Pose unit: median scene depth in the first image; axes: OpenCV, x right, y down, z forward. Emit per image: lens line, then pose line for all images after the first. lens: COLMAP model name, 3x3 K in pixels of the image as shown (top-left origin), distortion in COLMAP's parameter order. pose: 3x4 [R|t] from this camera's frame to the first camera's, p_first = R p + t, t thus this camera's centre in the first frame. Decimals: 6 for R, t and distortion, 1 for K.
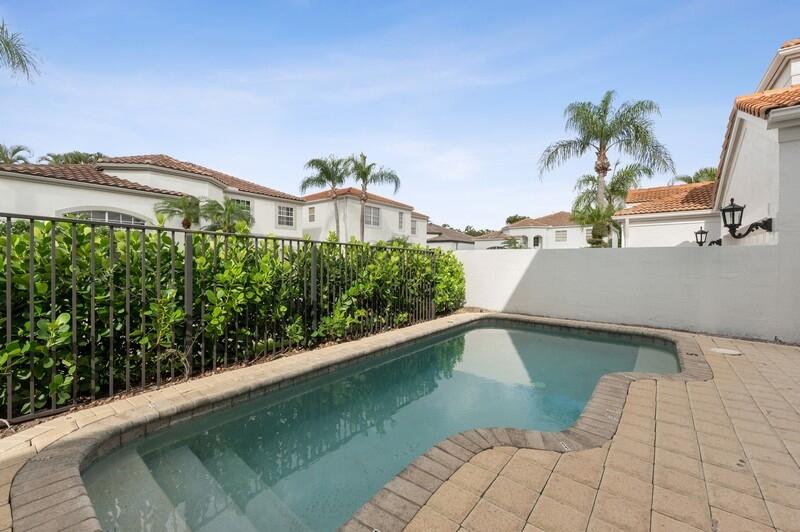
lens RADIAL K [[329.3, 0, 399.7], [0, 329.3, 264.5], [0, 0, 1]] dist [0.001382, 0.000078]
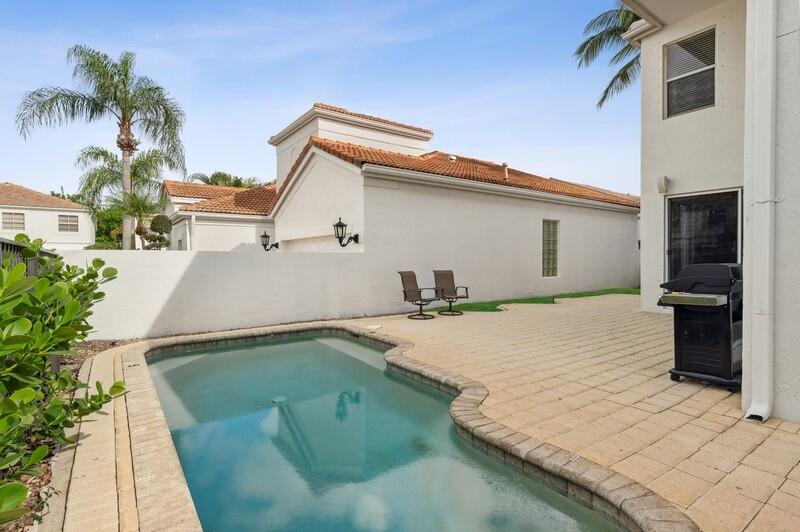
lens RADIAL K [[399.6, 0, 401.9], [0, 399.6, 261.2], [0, 0, 1]] dist [-0.002459, -0.000824]
pose [[0.260112, -0.012229, 0.965501, -0.390316], [0.012936, 0.999874, 0.009179, -0.023543], [-0.965492, 0.010102, 0.260238, 0.244528]]
